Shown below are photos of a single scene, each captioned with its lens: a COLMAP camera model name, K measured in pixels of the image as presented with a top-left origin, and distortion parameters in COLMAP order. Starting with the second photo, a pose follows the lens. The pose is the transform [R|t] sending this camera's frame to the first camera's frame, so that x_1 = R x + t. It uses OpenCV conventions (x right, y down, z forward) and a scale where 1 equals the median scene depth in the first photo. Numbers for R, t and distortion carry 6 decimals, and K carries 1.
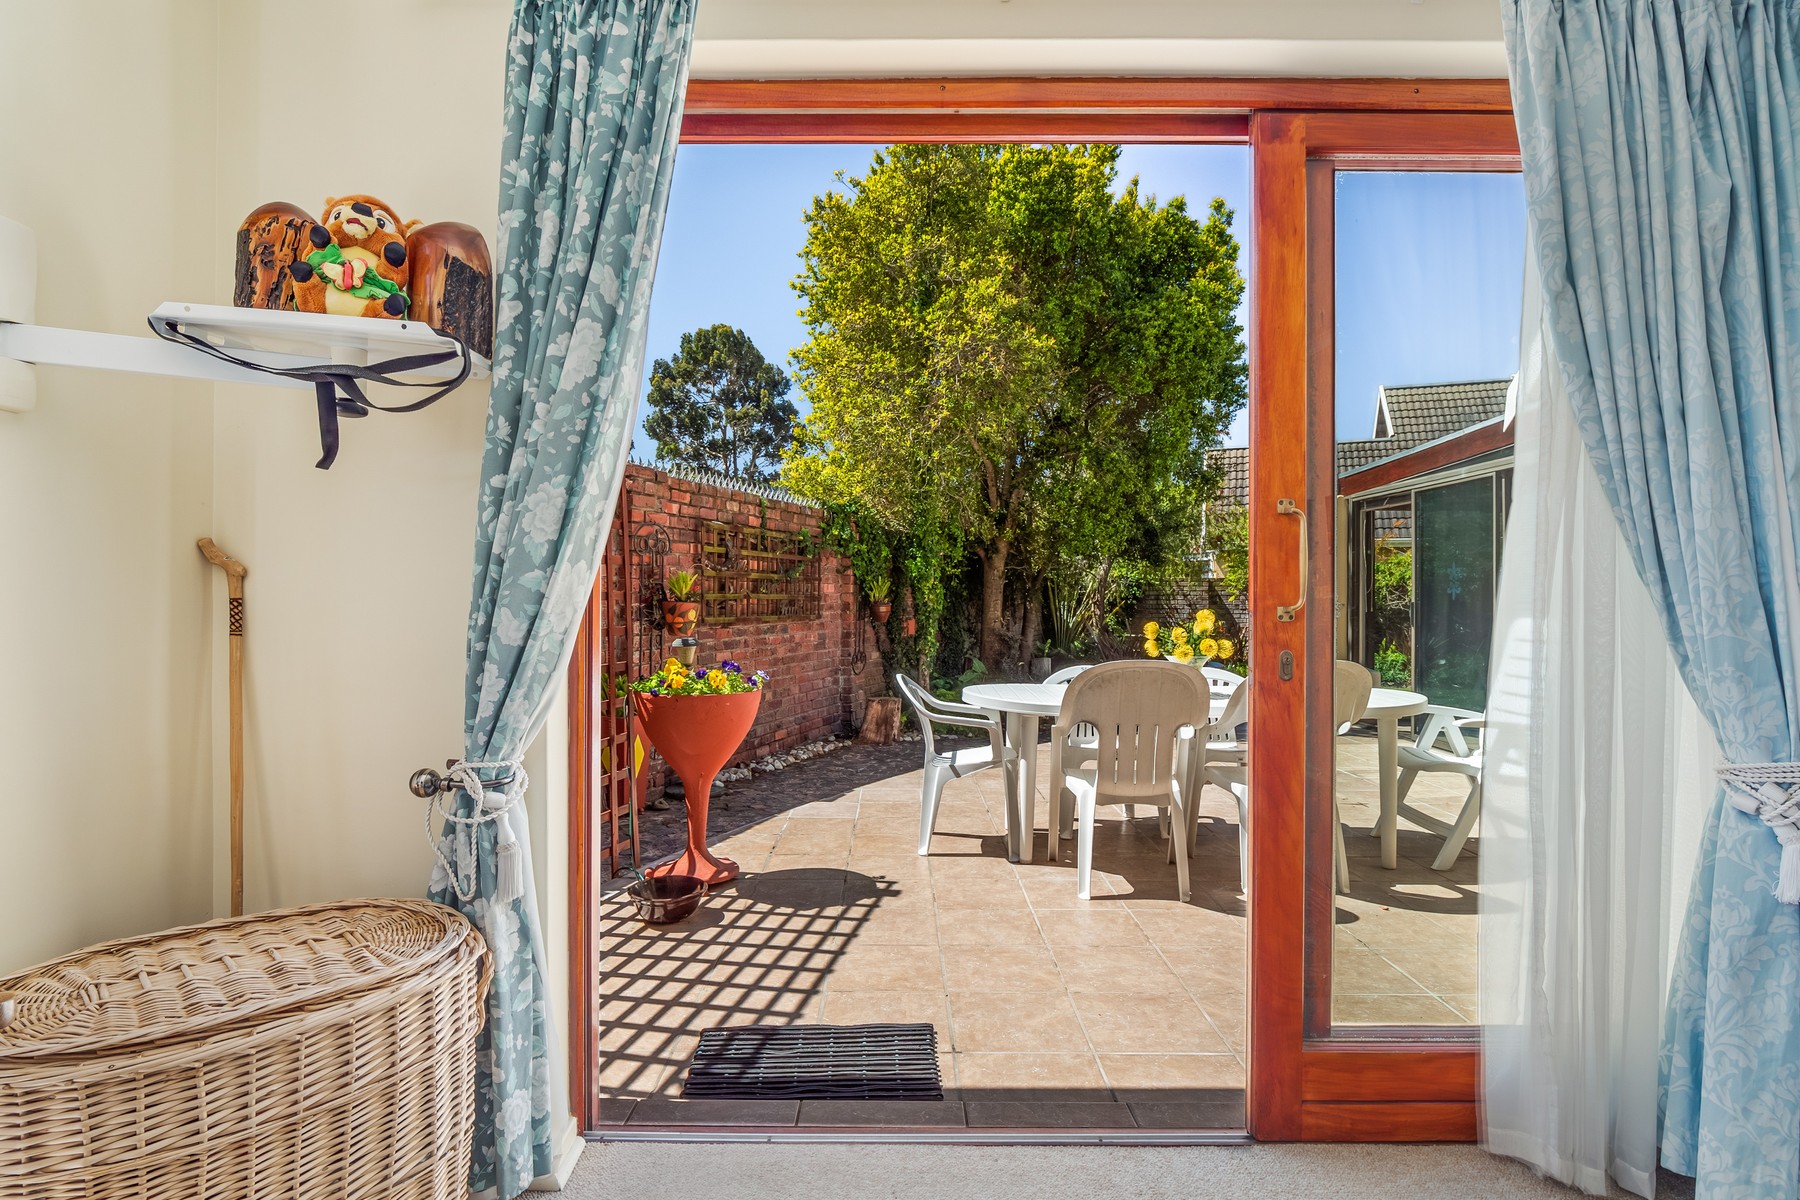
lens RADIAL K [[895.9, 0, 880.8], [0, 895.9, 596.8], [0, 0, 1]] dist [-0.014741, 0.000310]
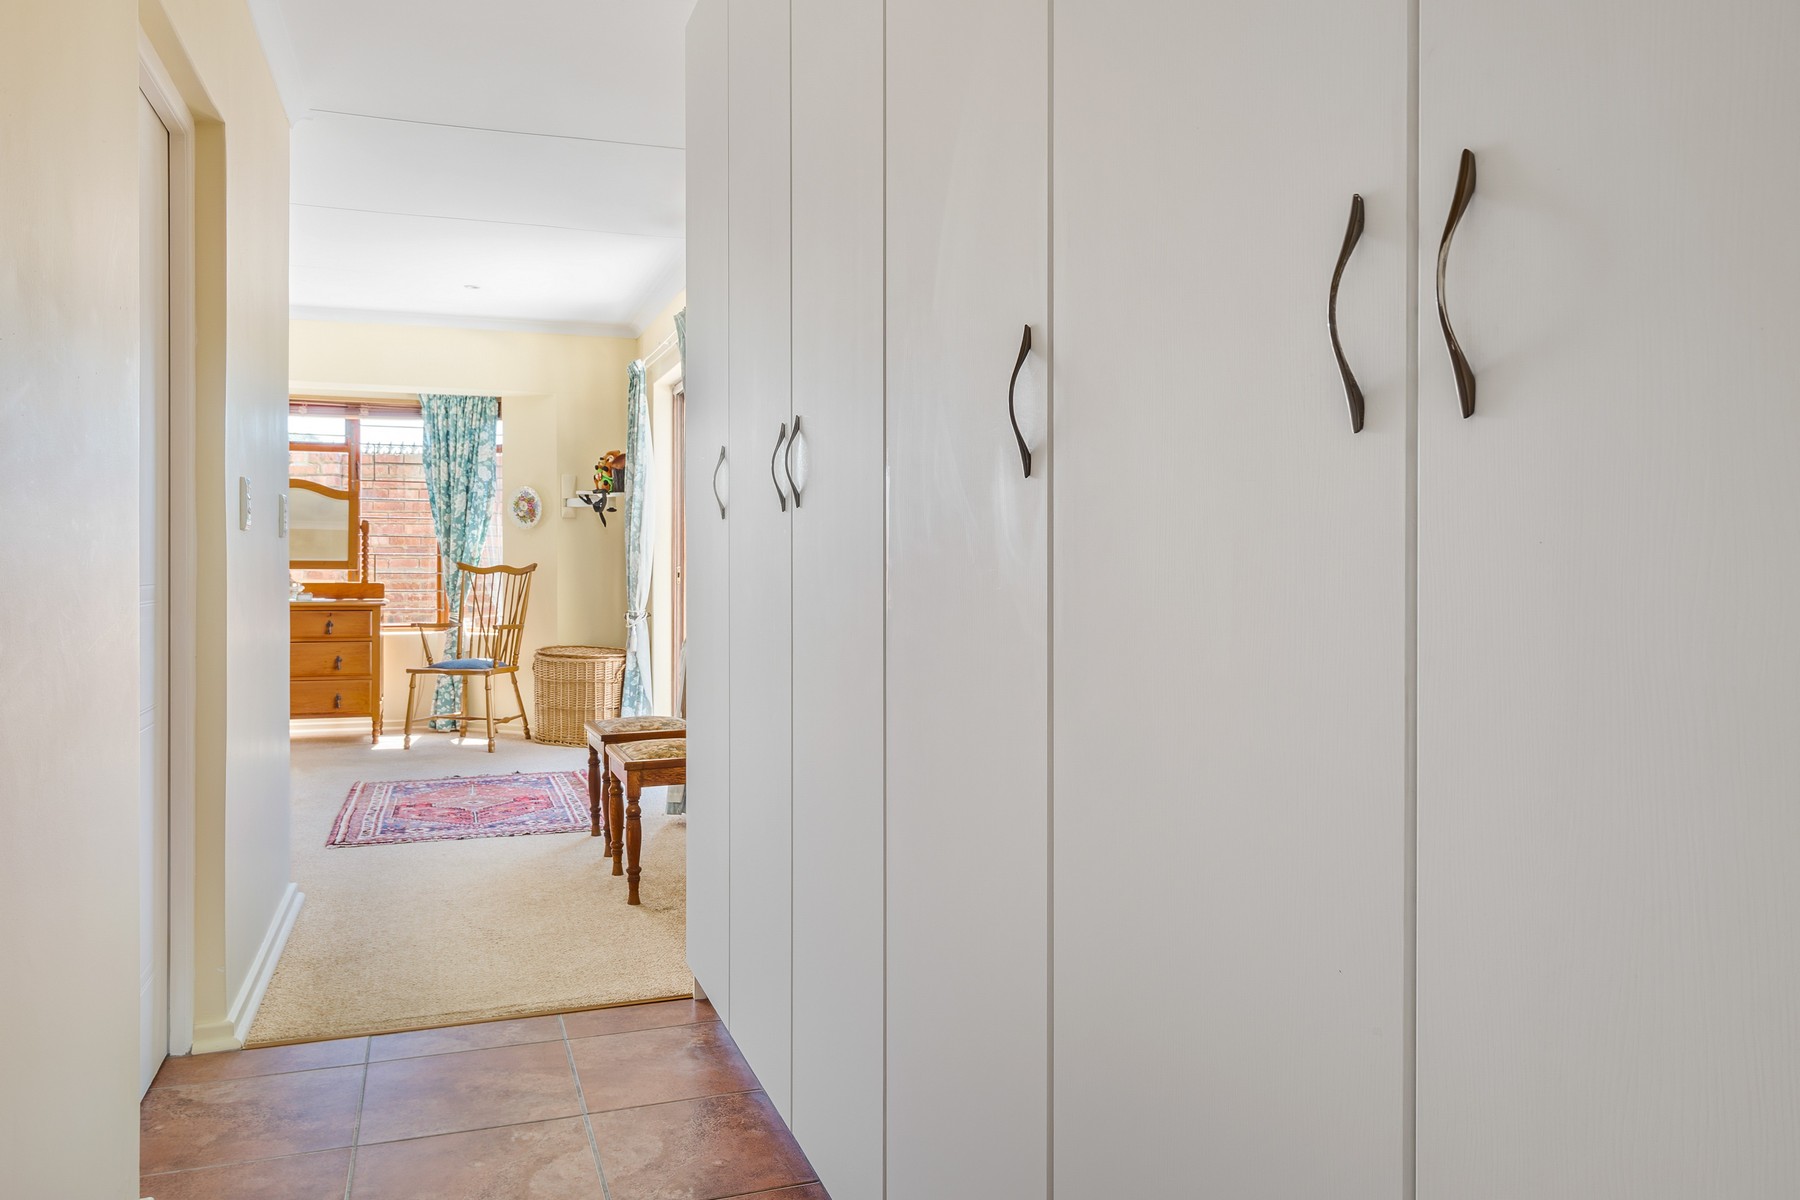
lens RADIAL K [[1267.9, 0, 907.1], [0, 1267.9, 570.5], [0, 0, 1]] dist [-0.004675, -0.000660]
pose [[0.352027, 0.006907, -0.935964, 4.502190], [-0.004110, 0.999975, 0.005833, 0.001711], [0.935981, 0.001794, 0.352046, 0.291389]]
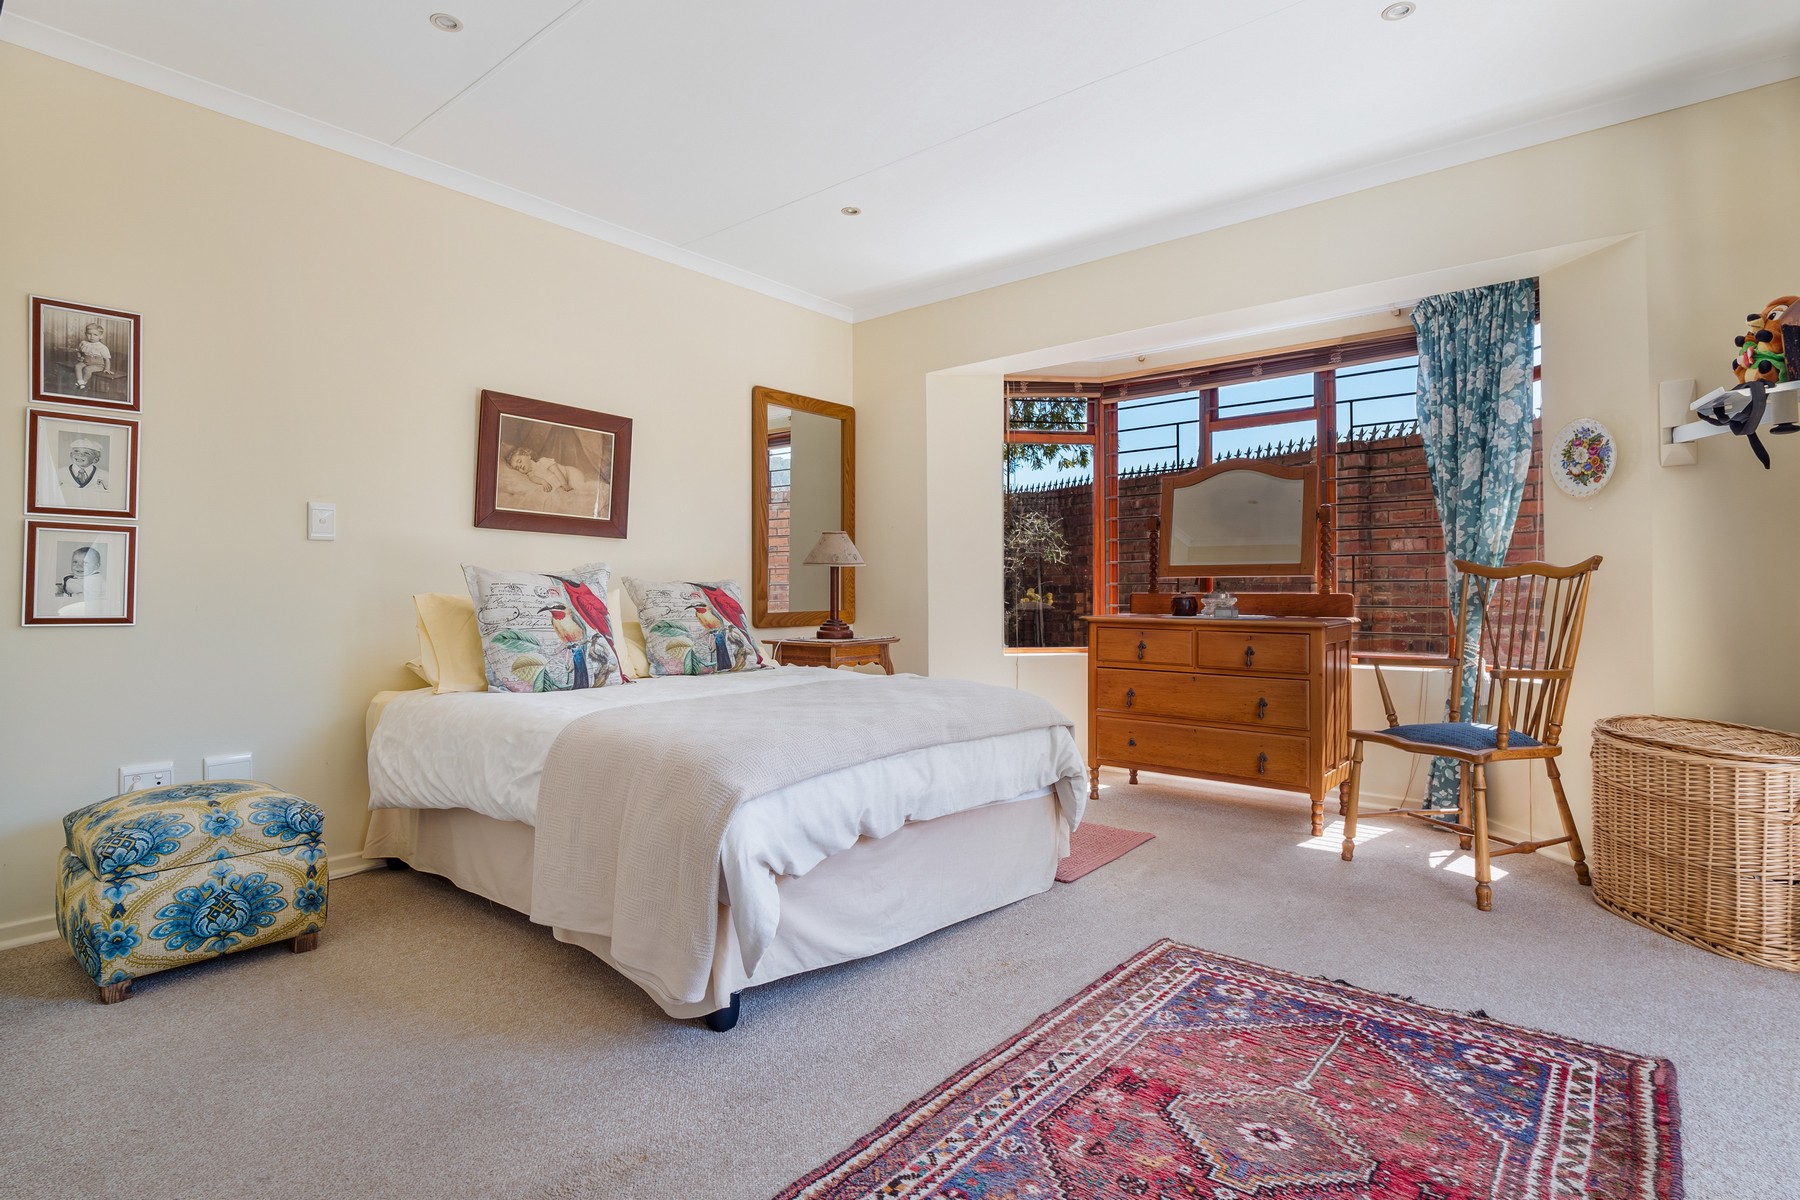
lens RADIAL K [[895.9, 0, 915.8], [0, 895.9, 585.3], [0, 0, 1]] dist [-0.014741, 0.000310]
pose [[-0.631882, -0.003615, -0.775056, 1.601546], [0.001720, 0.999980, -0.006067, 0.080193], [0.775063, -0.005166, -0.631863, 0.751666]]
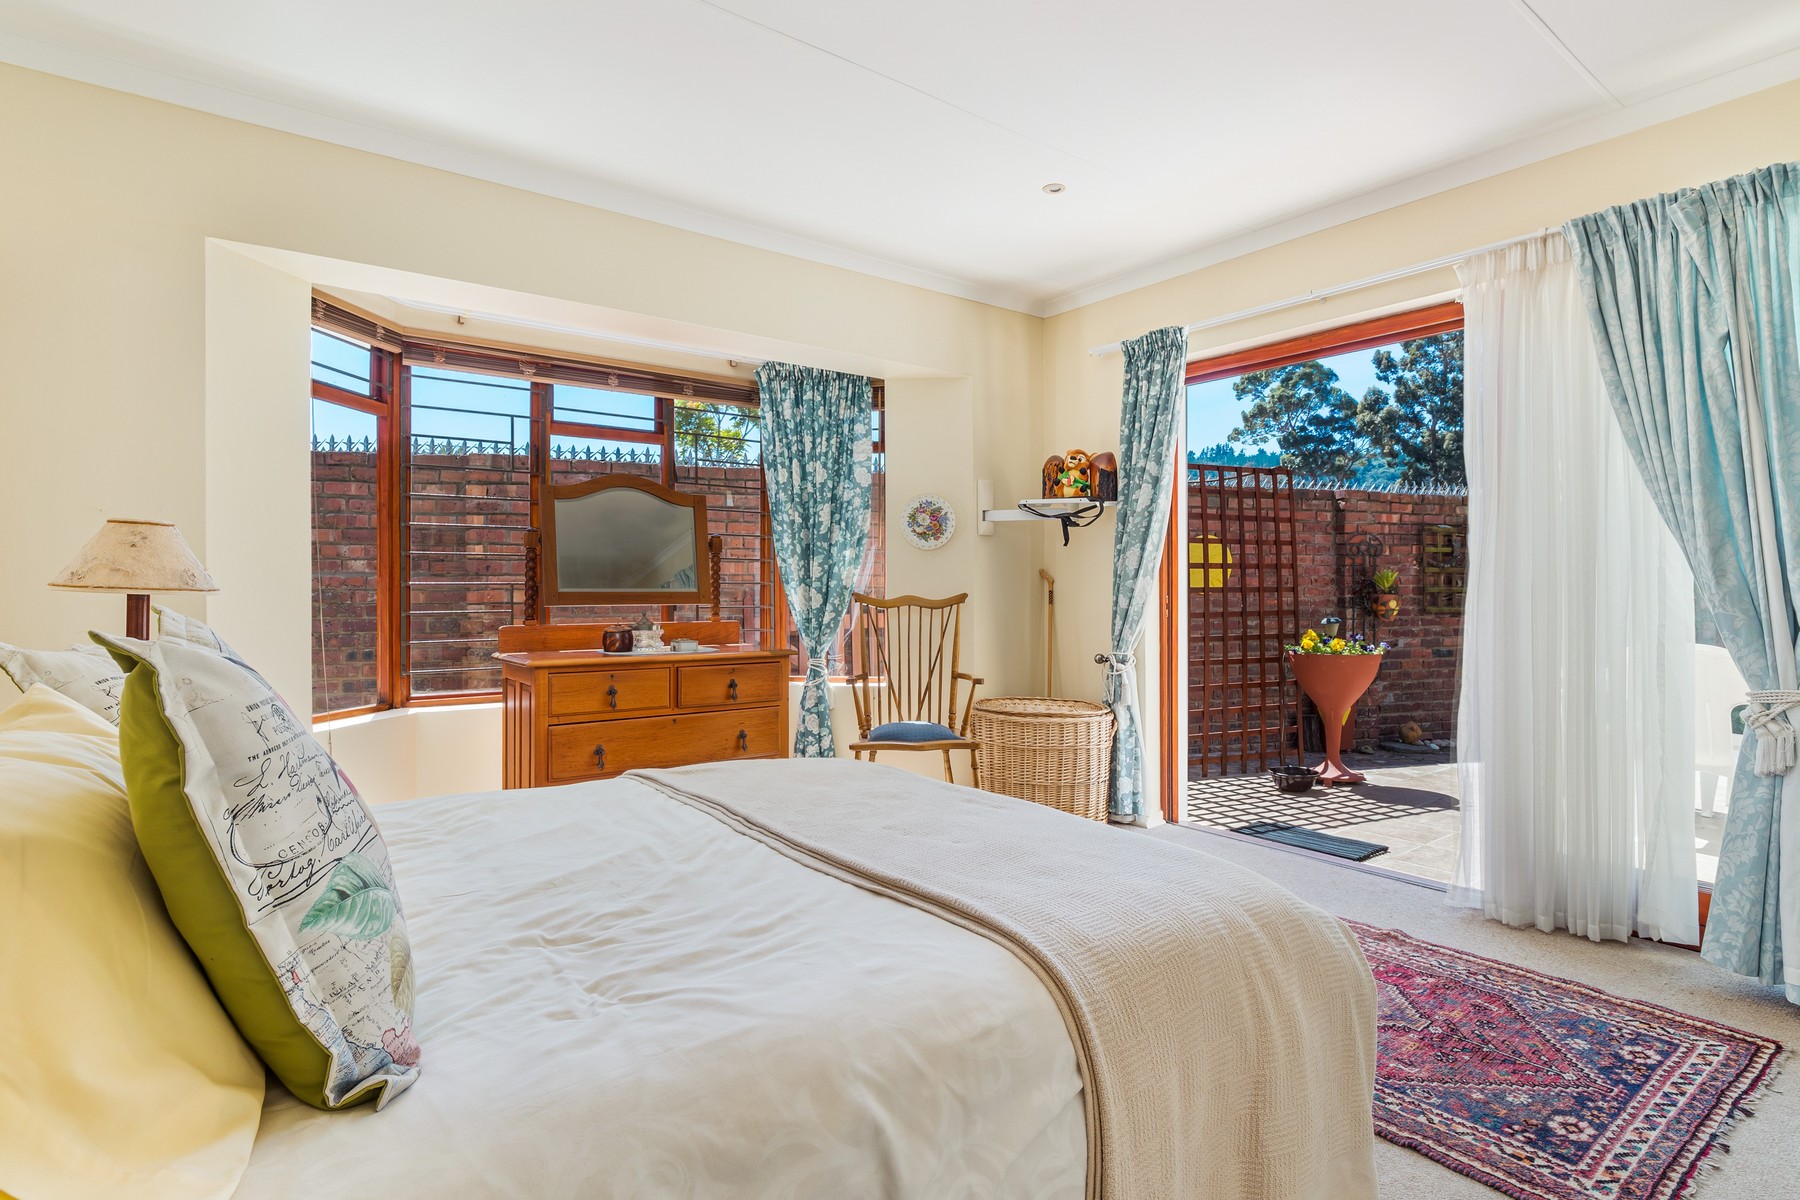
lens RADIAL K [[895.9, 0, 891.5], [0, 895.9, 589.7], [0, 0, 1]] dist [-0.014741, 0.000310]
pose [[0.606532, -0.004720, -0.795045, 1.283209], [0.003058, 0.999989, -0.003604, 0.006948], [0.795053, -0.000245, 0.606539, -1.163700]]
